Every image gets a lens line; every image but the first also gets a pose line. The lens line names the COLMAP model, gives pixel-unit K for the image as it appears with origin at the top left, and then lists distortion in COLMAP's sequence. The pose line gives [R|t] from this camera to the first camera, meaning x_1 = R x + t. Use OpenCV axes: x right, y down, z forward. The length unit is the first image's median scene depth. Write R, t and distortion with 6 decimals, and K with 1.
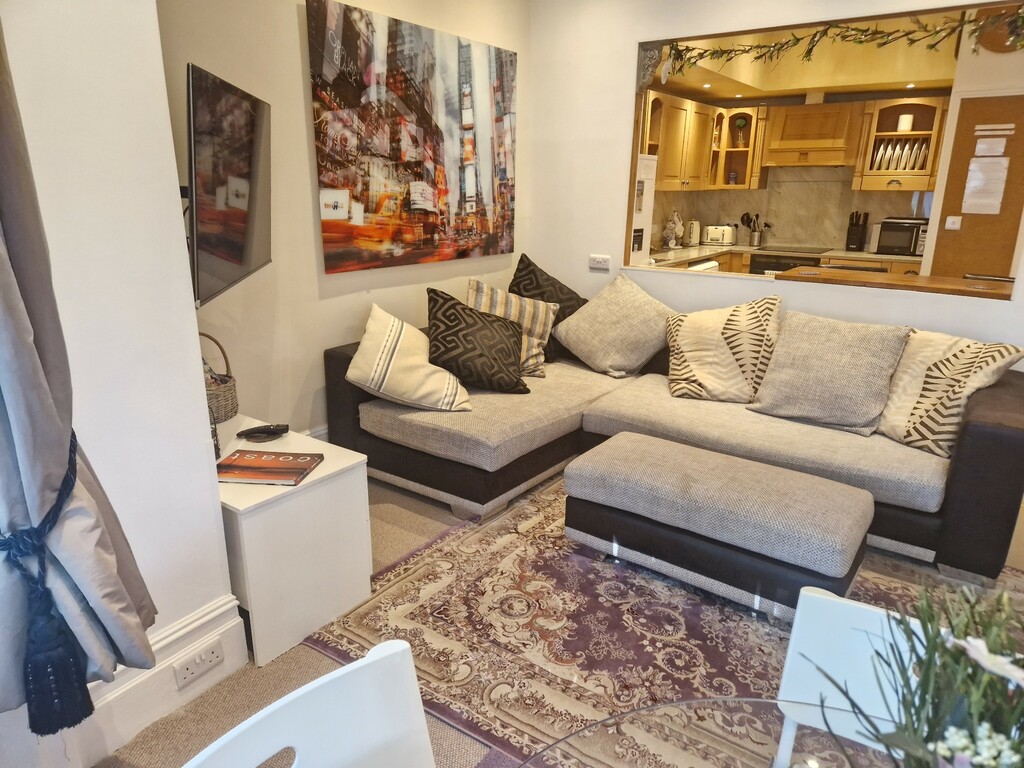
lens RADIAL K [[677.1, 0, 511.2], [0, 677.1, 389.0], [0, 0, 1]] dist [0.091581, -0.090453]
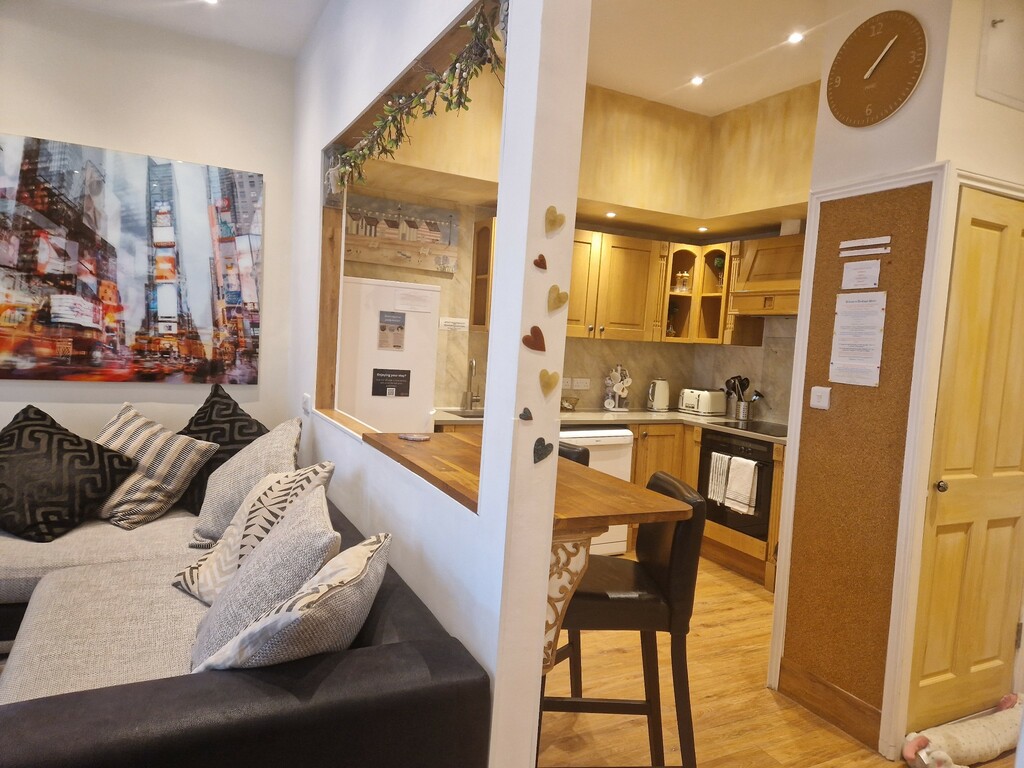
lens RADIAL K [[677.1, 0, 511.2], [0, 677.1, 389.0], [0, 0, 1]] dist [0.091581, -0.090453]
pose [[0.886747, 0.077369, -0.455734, 0.699871], [-0.179412, 0.966211, -0.185060, -0.093273], [0.426017, 0.245866, 0.870666, 0.384471]]
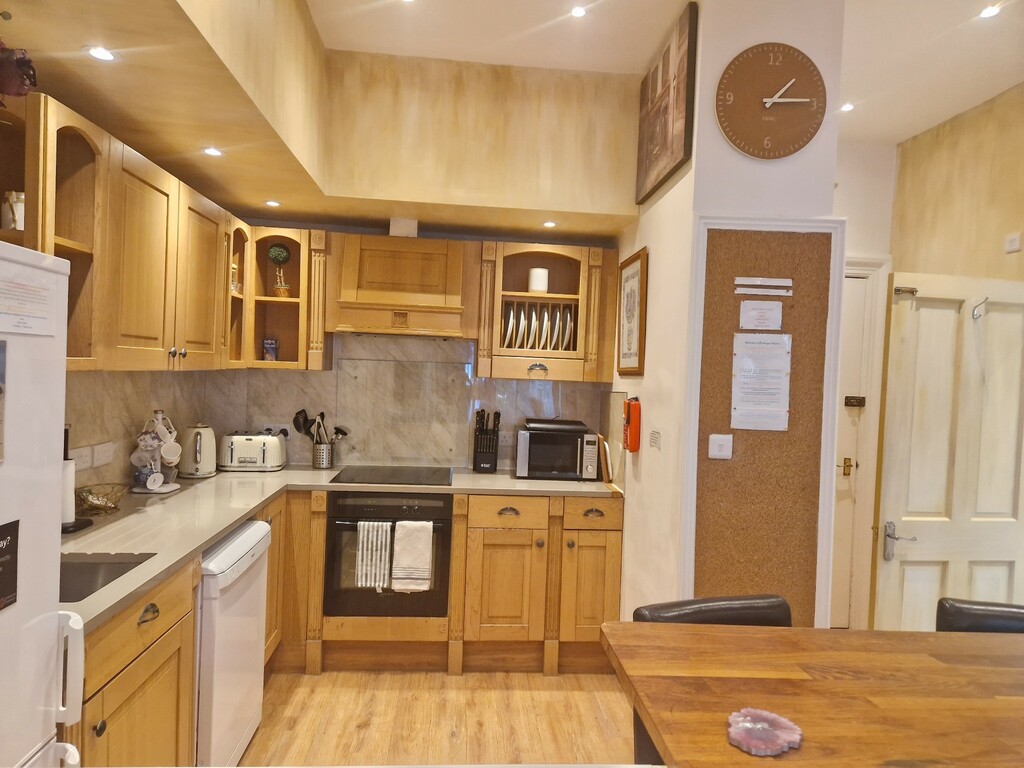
lens RADIAL K [[677.1, 0, 511.2], [0, 677.1, 389.0], [0, 0, 1]] dist [0.091581, -0.090453]
pose [[0.766149, 0.000982, 0.642663, 0.178310], [0.153728, 0.970688, -0.184750, -0.218780], [-0.624006, 0.240341, 0.743541, 0.723876]]
